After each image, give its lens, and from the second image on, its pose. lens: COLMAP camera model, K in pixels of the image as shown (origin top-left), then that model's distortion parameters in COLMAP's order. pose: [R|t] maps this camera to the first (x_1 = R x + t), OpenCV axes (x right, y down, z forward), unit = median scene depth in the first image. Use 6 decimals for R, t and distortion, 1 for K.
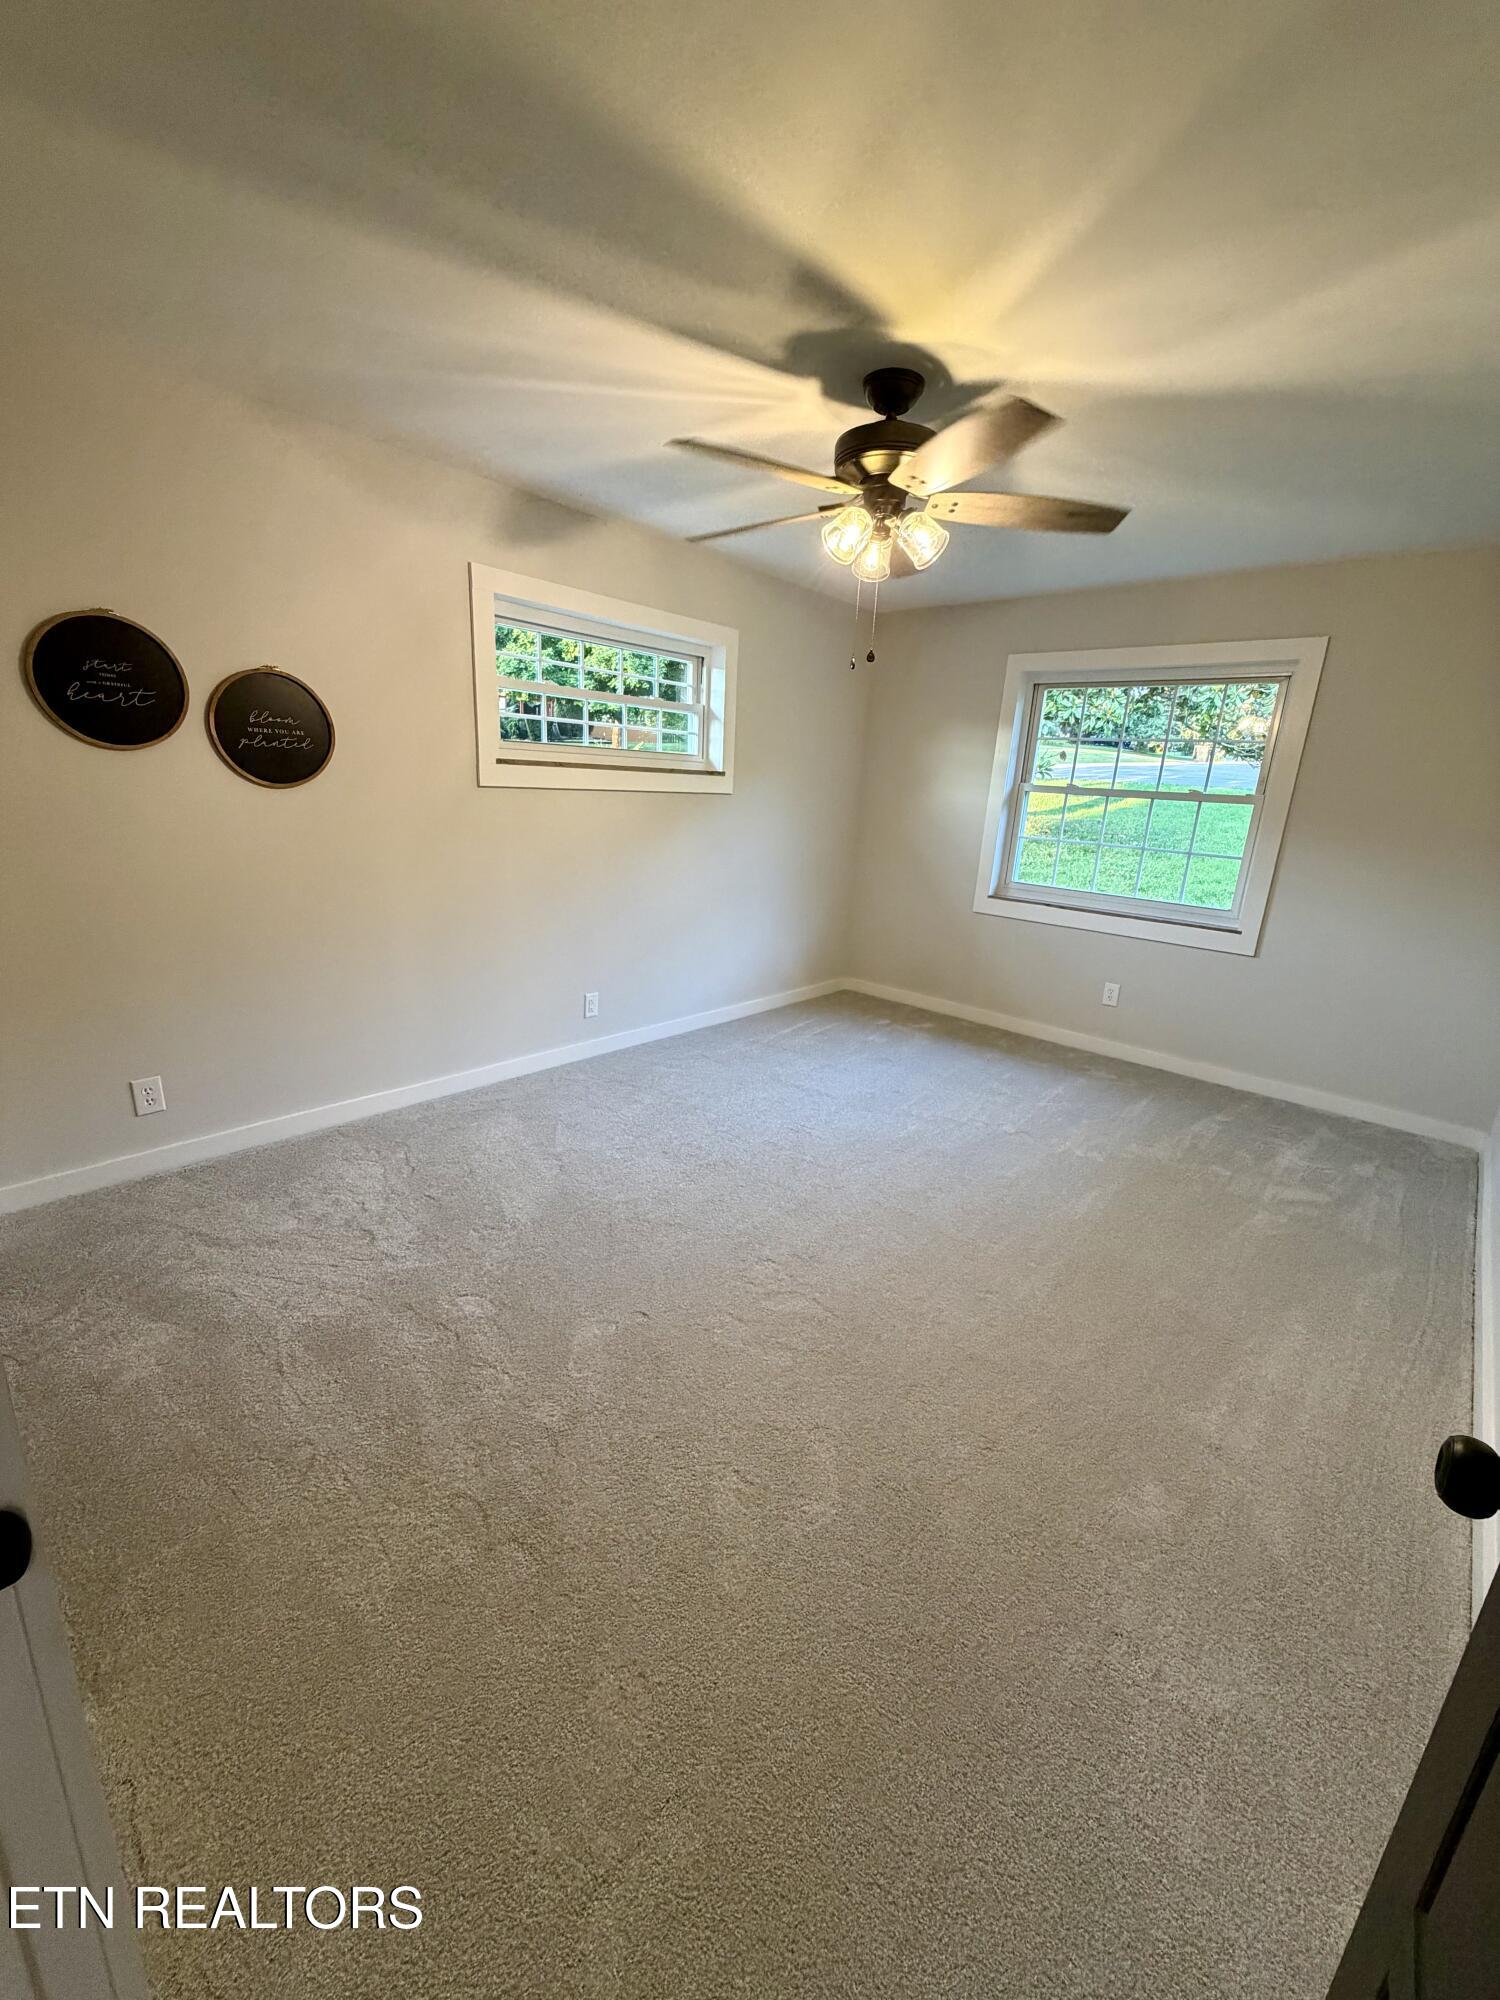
lens RADIAL K [[795.1, 0, 751.2], [0, 795.1, 994.6], [0, 0, 1]] dist [-0.000395, 0.000407]
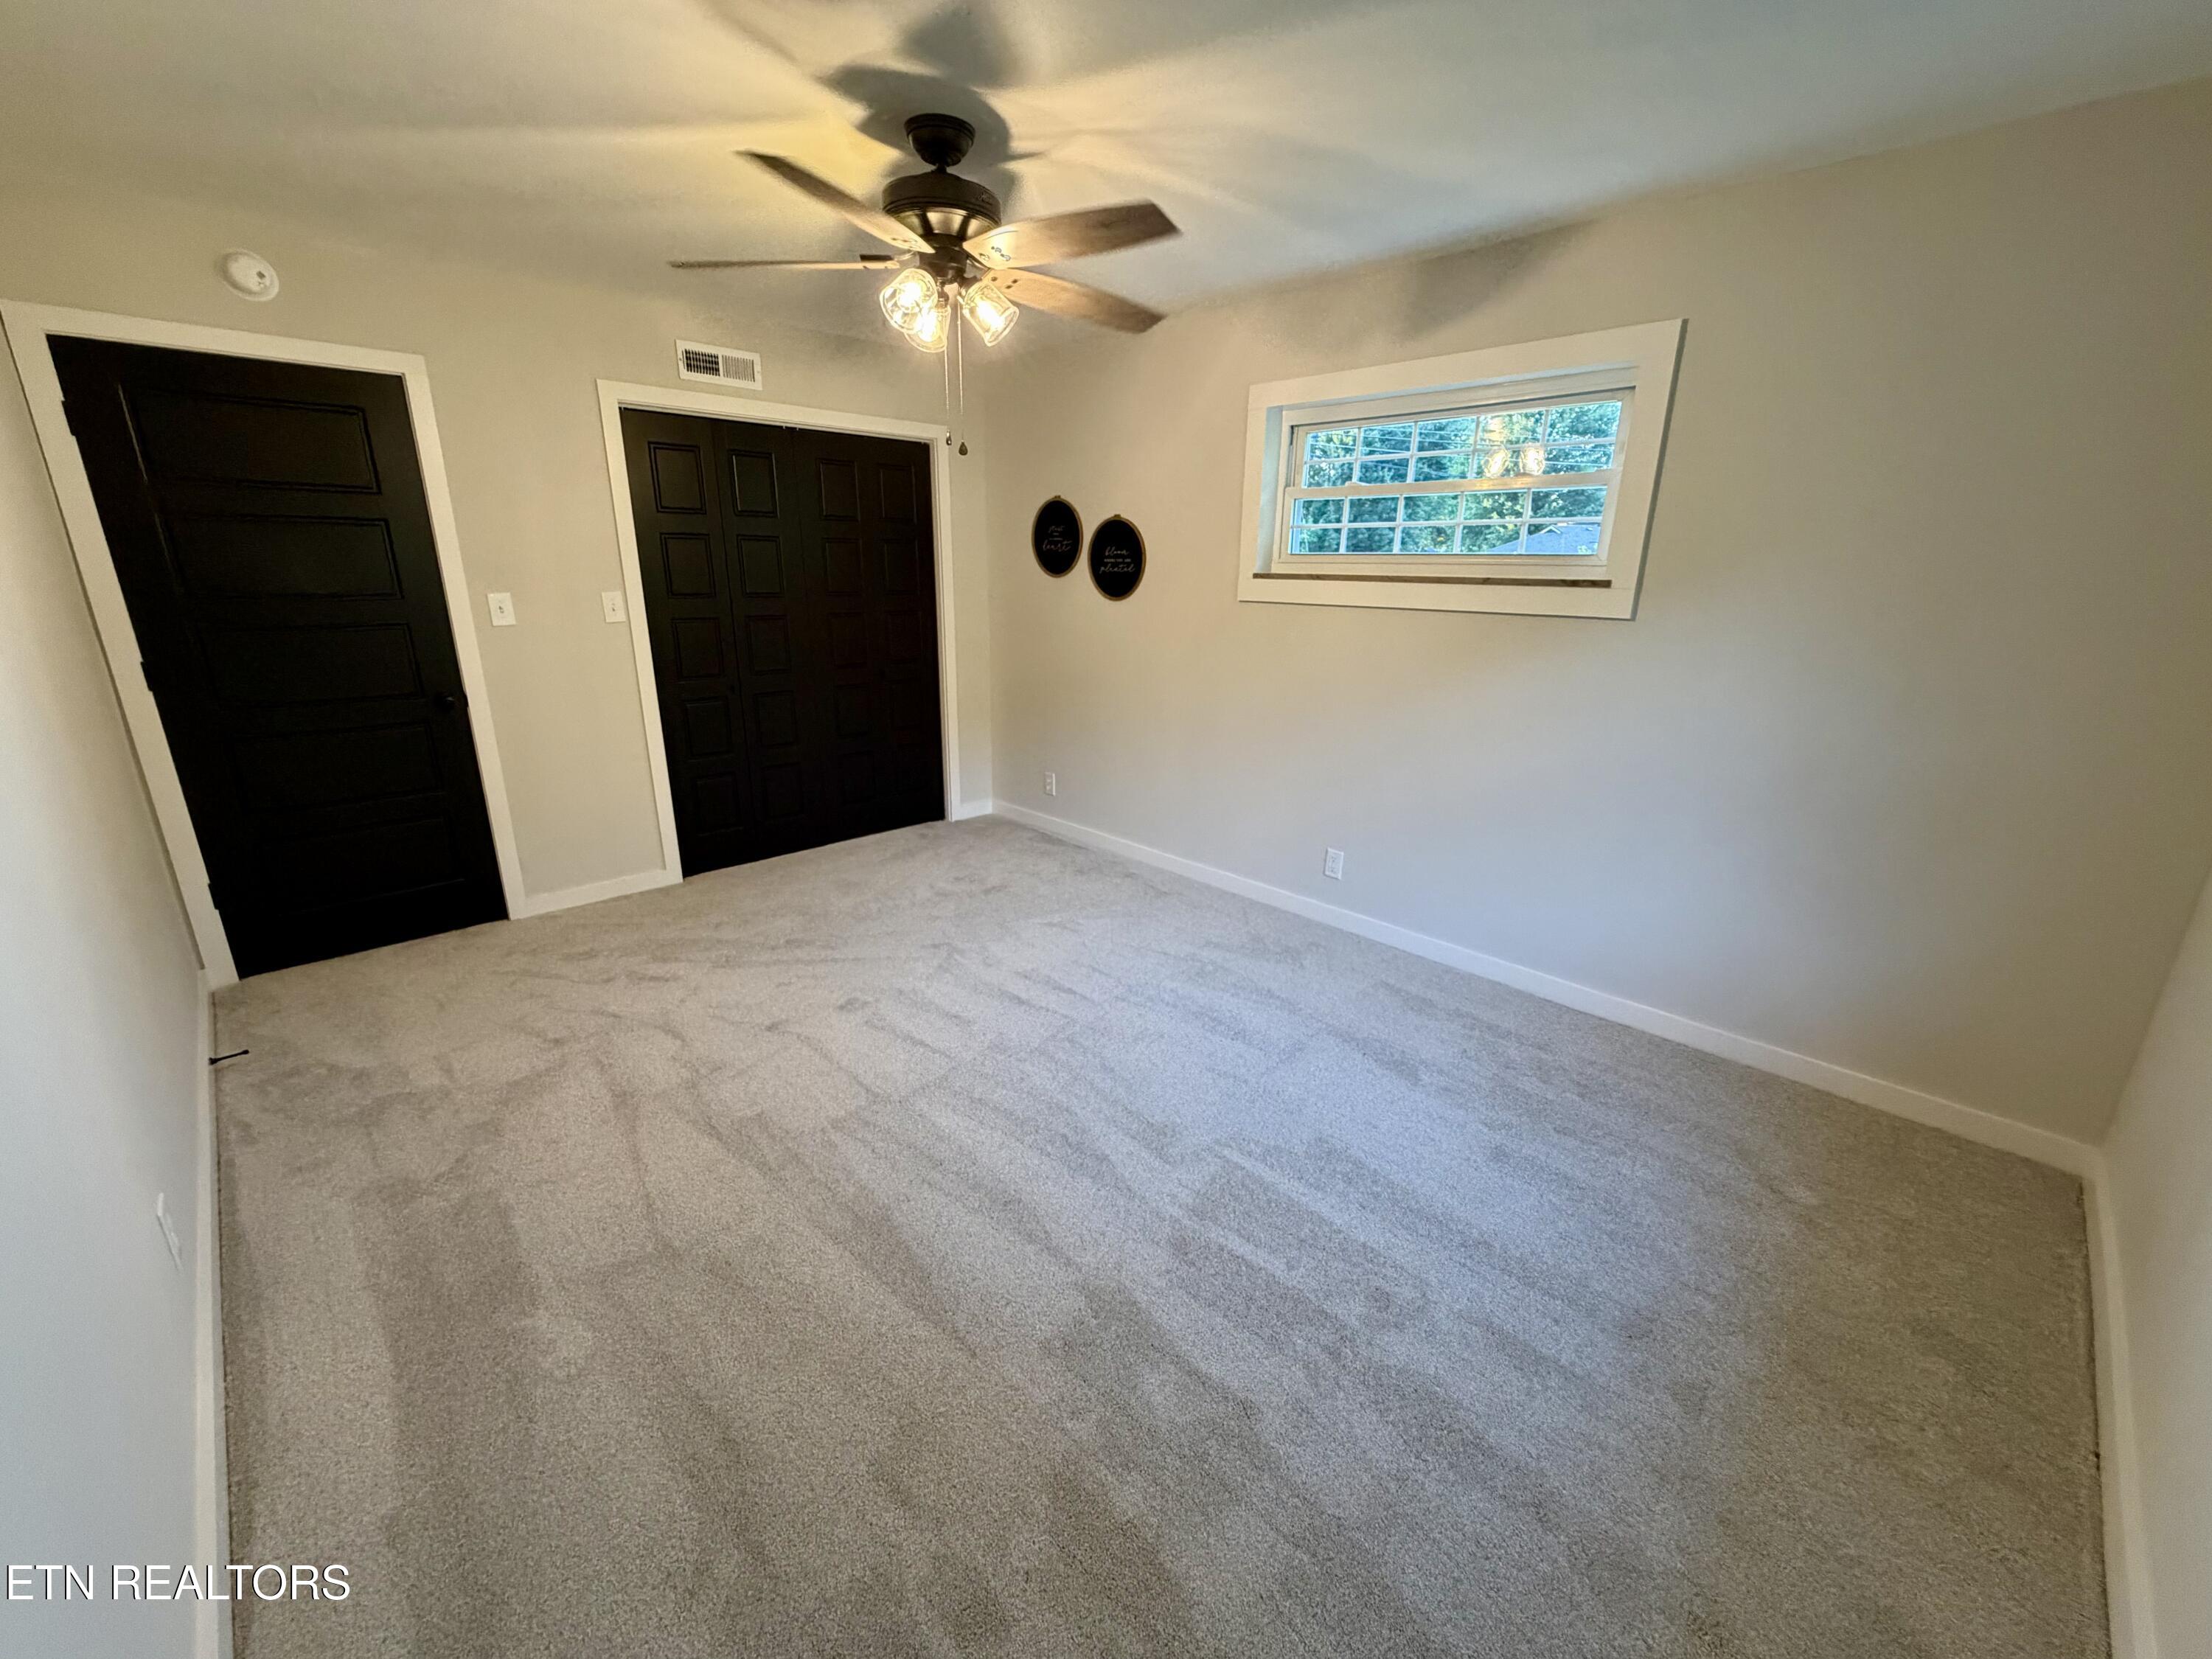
lens RADIAL K [[879.4, 0, 1101.0], [0, 879.4, 828.6], [0, 0, 1]] dist [-0.000395, 0.000407]
pose [[-0.064234, 0.239927, -0.968664, 0.790861], [-0.277299, 0.928150, 0.248281, -0.205798], [0.958634, 0.284558, 0.006912, 0.840438]]
